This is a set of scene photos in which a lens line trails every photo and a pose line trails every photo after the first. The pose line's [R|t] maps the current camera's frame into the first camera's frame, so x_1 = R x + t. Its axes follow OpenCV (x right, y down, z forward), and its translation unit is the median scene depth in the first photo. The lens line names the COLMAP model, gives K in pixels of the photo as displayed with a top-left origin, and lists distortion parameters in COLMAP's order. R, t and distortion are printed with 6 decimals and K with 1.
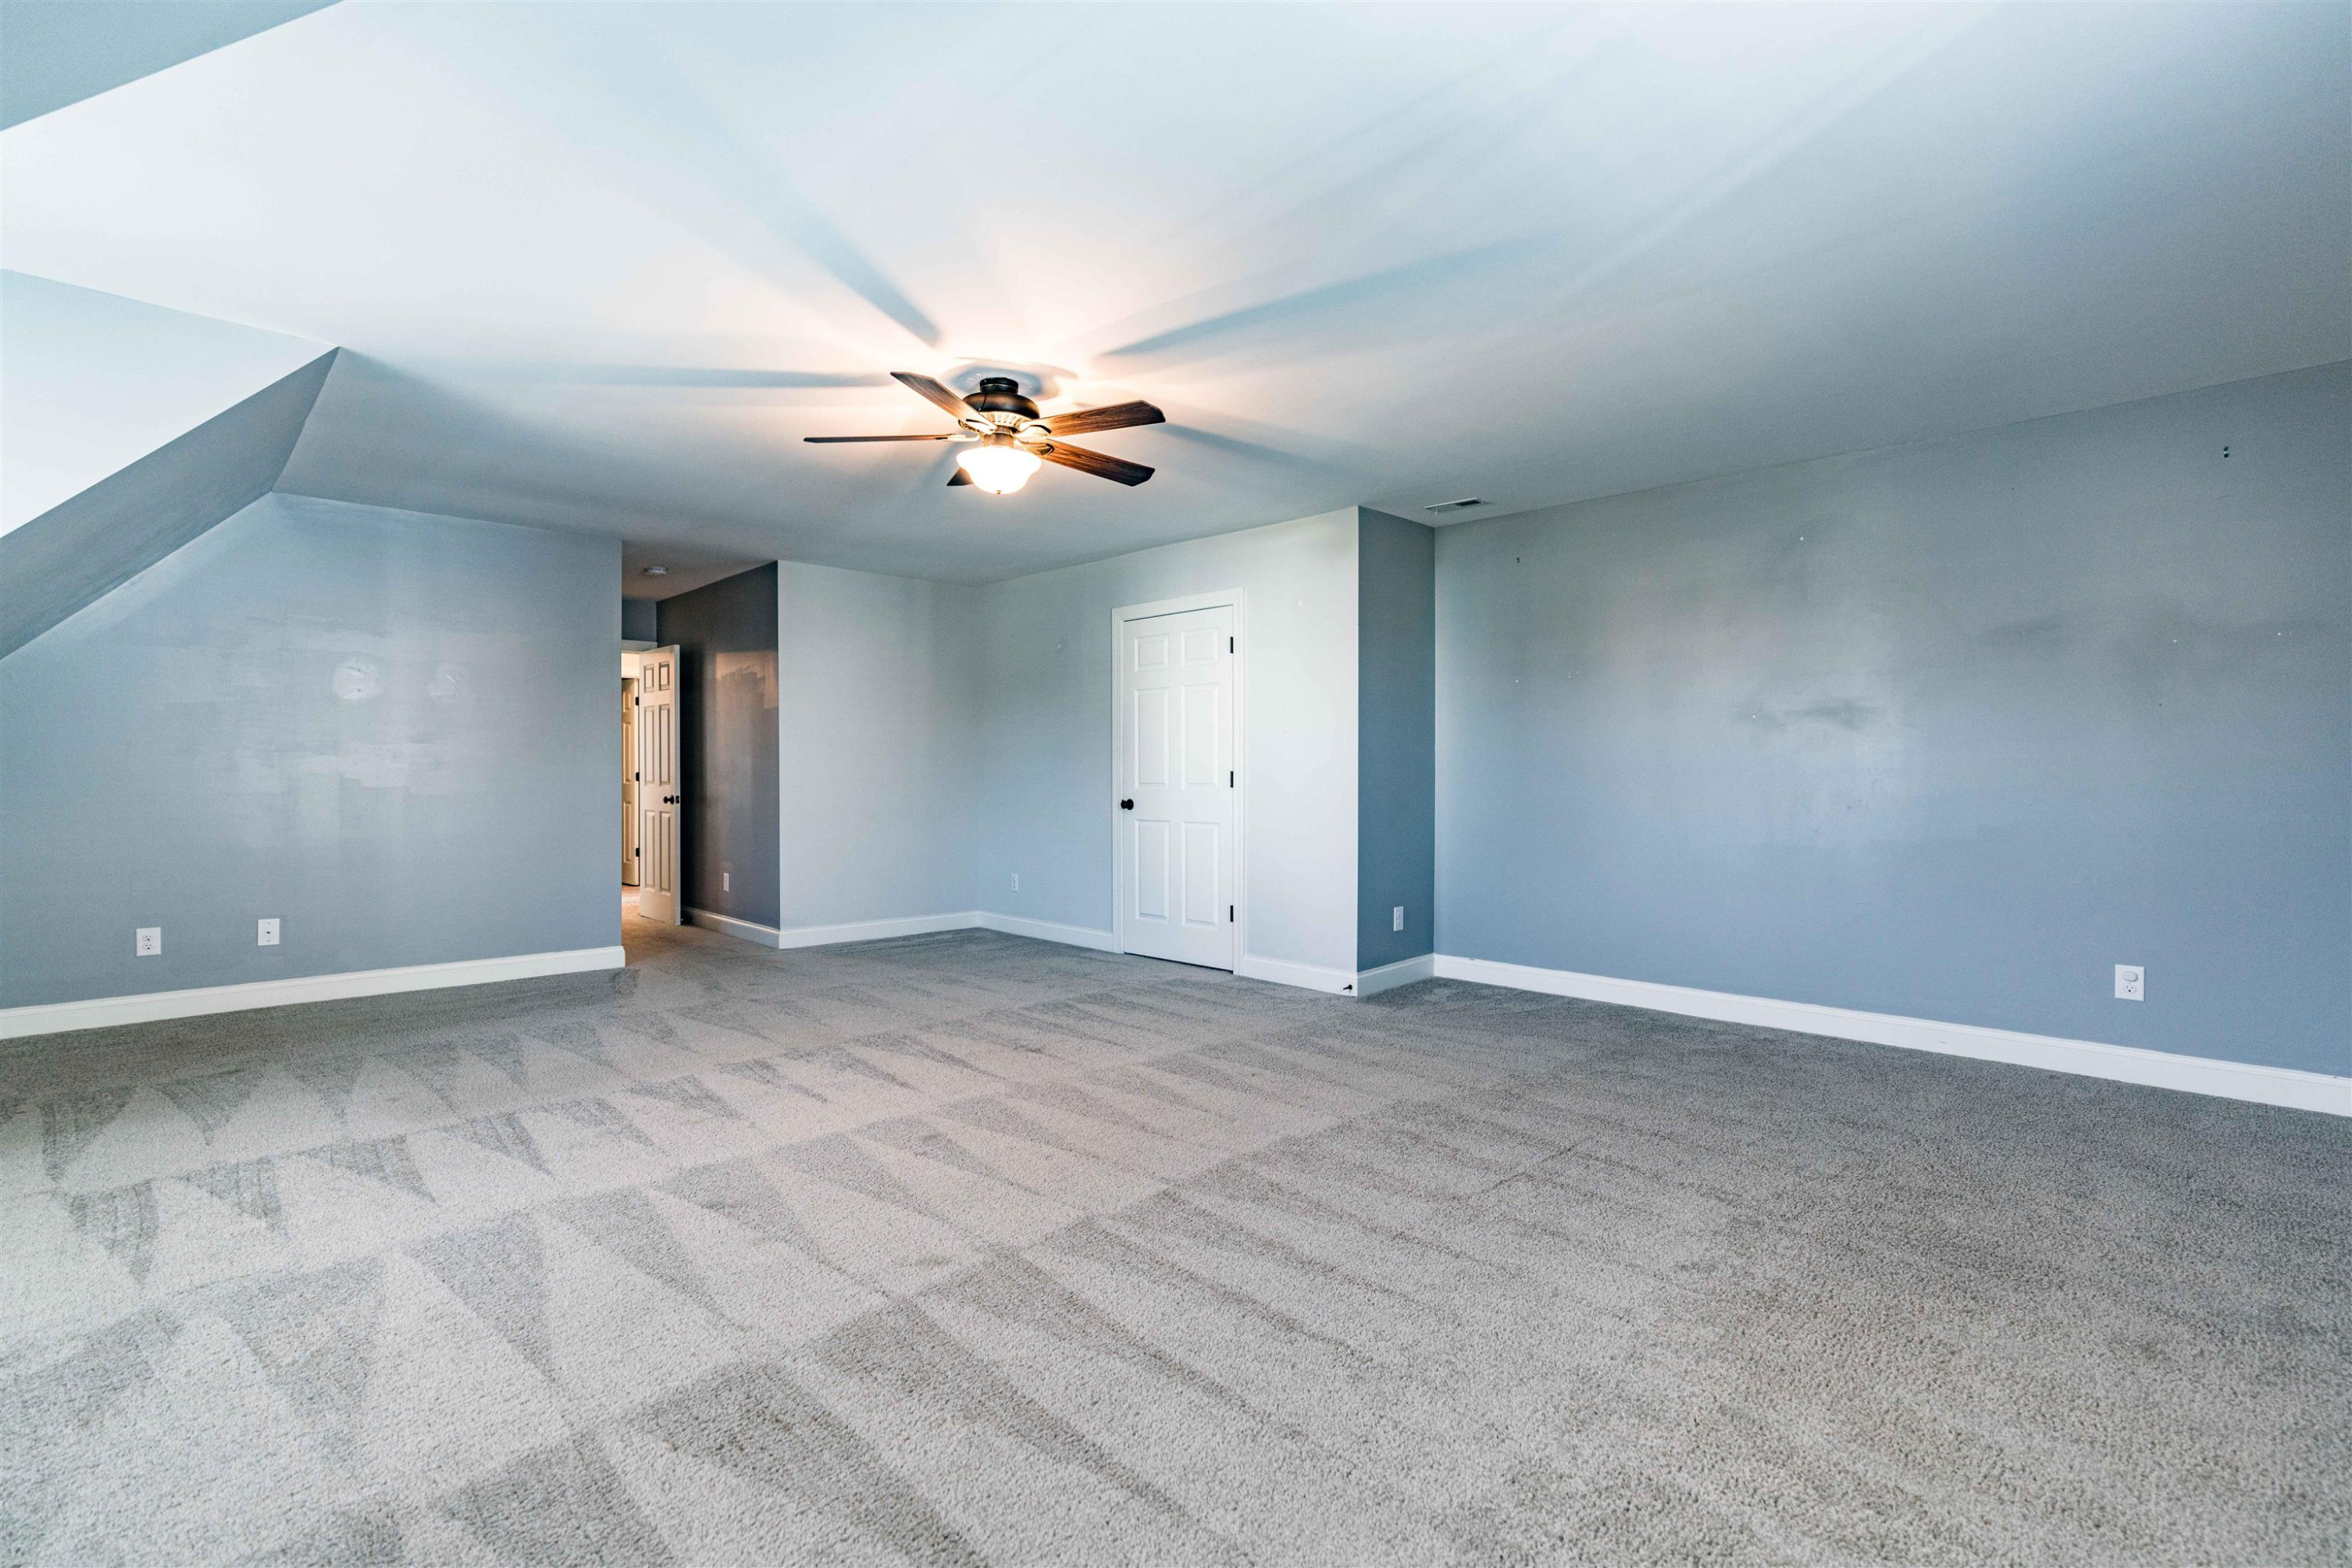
lens RADIAL K [[1096.8, 0, 1176.1], [0, 1096.8, 778.7], [0, 0, 1]] dist [-0.018379, 0.005975]
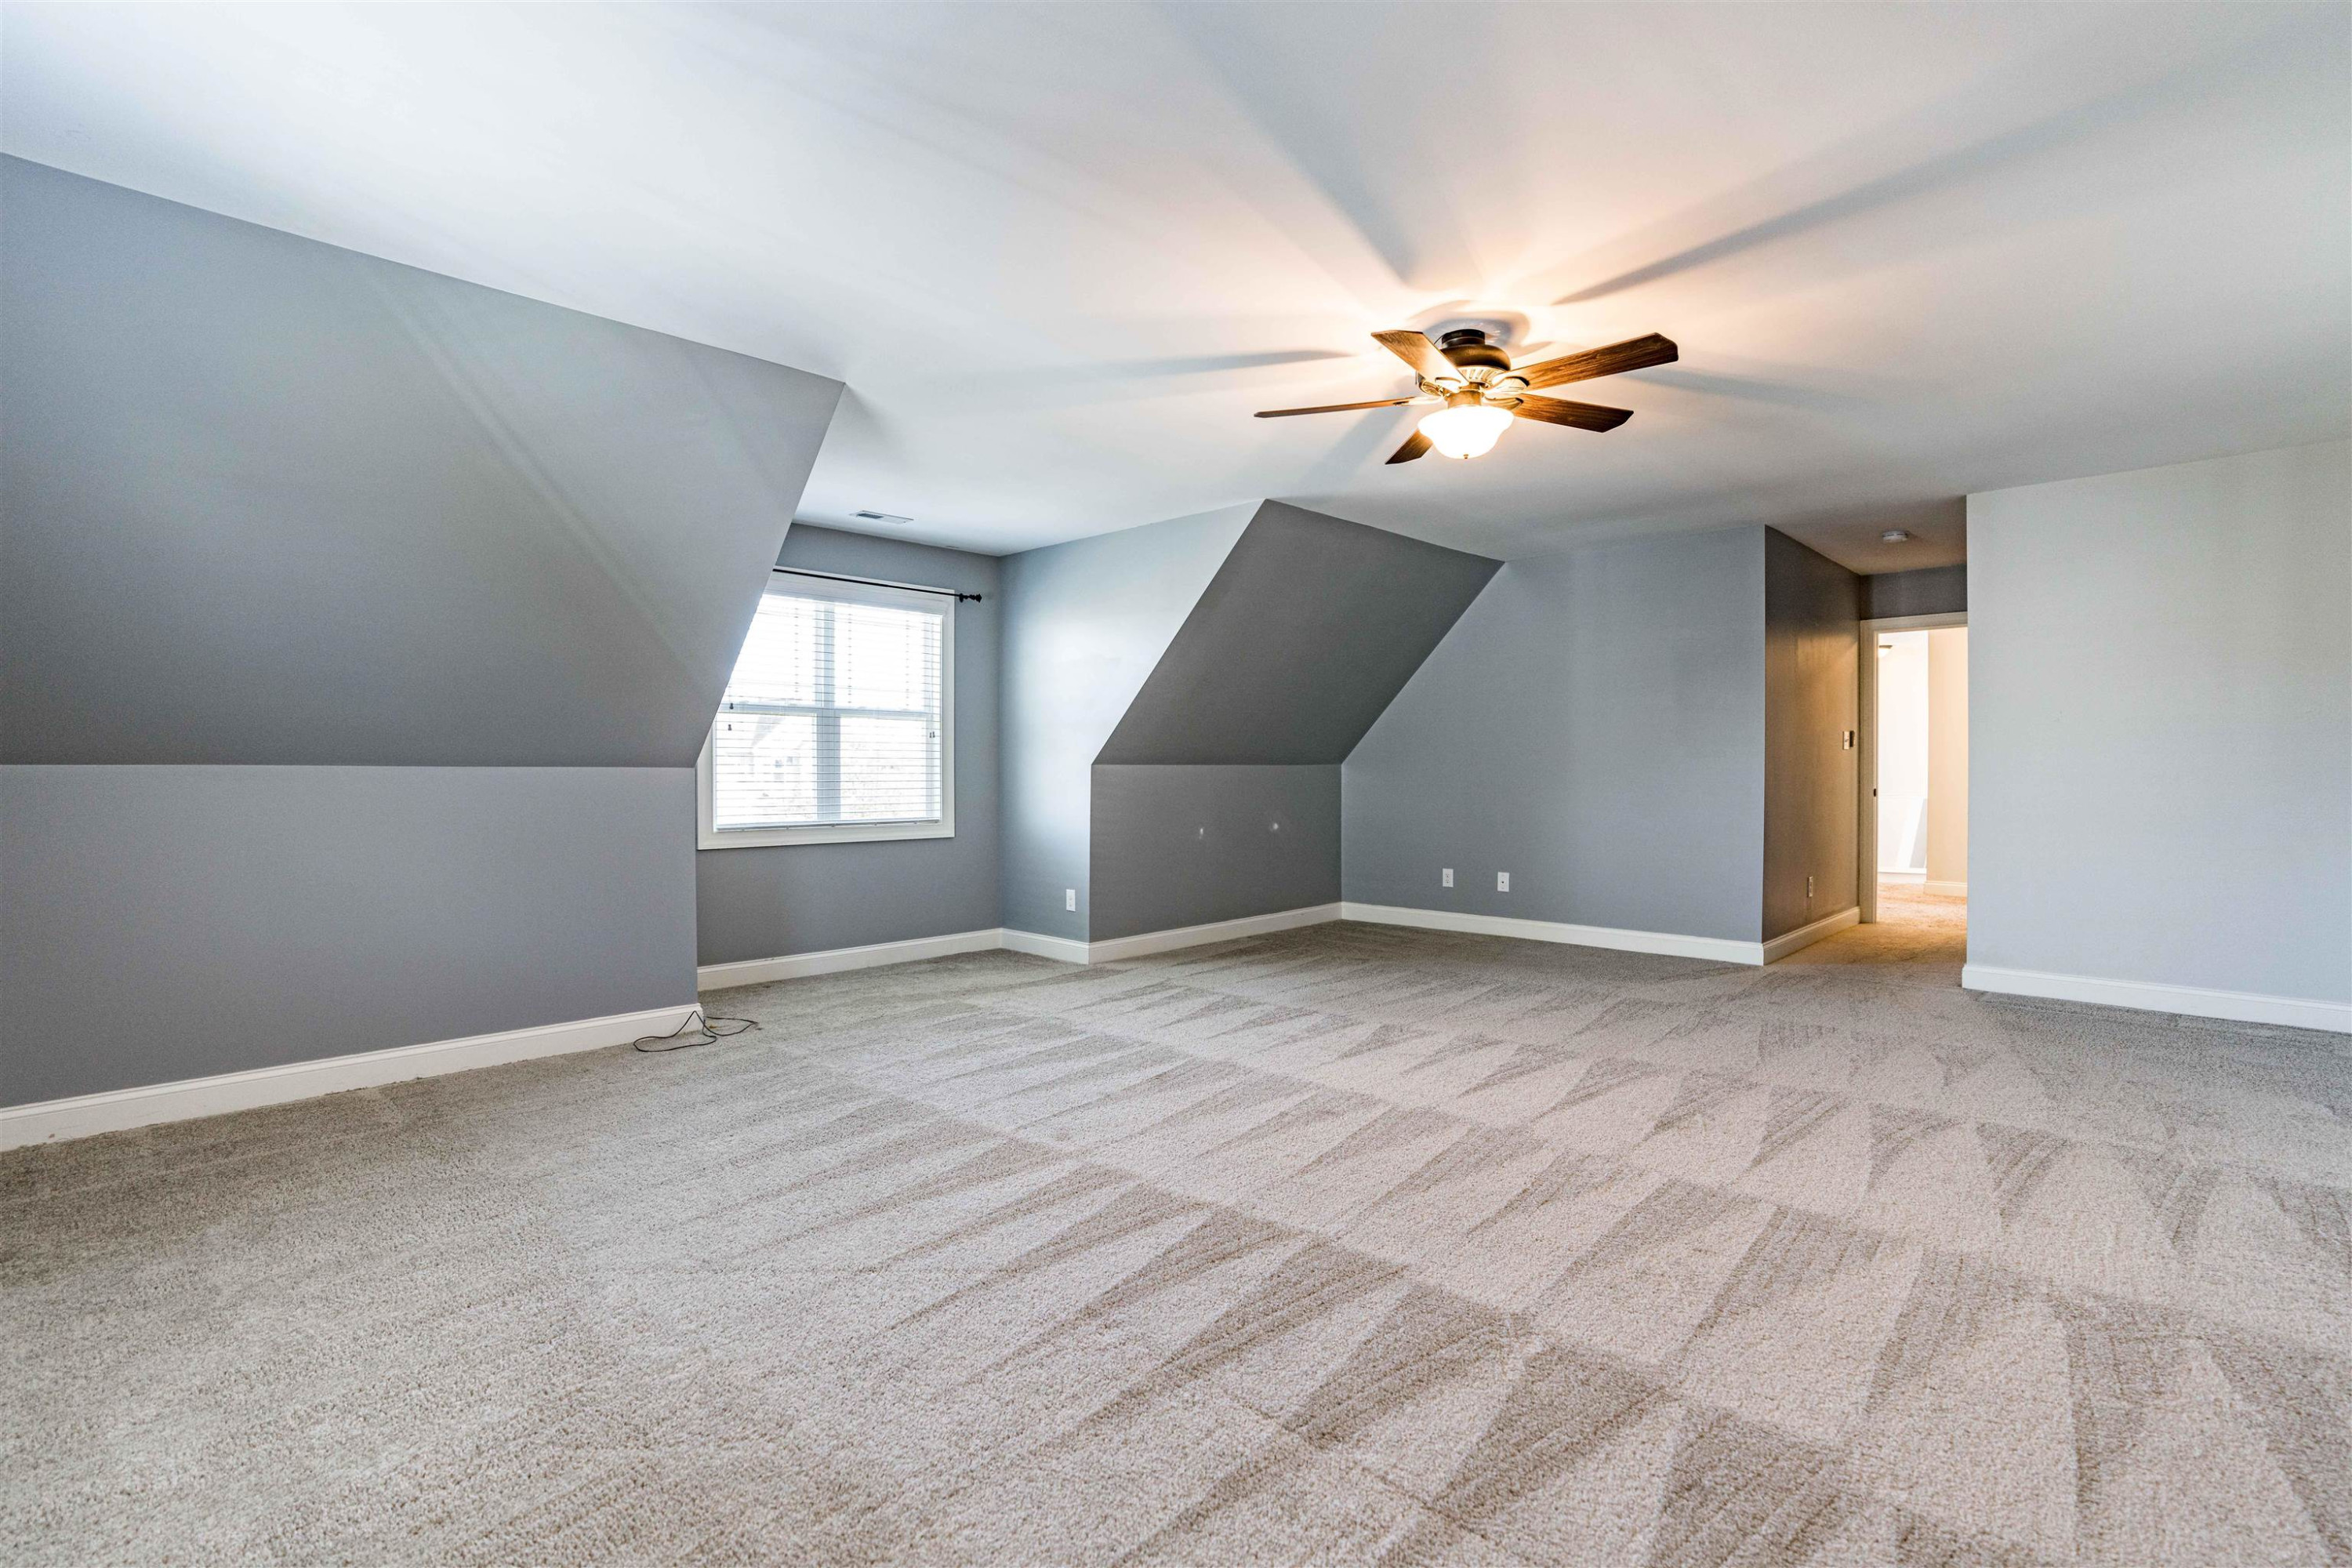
lens RADIAL K [[1096.8, 0, 1174.3], [0, 1096.8, 781.0], [0, 0, 1]] dist [-0.018379, 0.005975]
pose [[0.002275, 0.009558, -0.999952, 0.757020], [0.003000, 0.999950, 0.009565, -0.004583], [0.999993, -0.003022, 0.002246, 0.769681]]
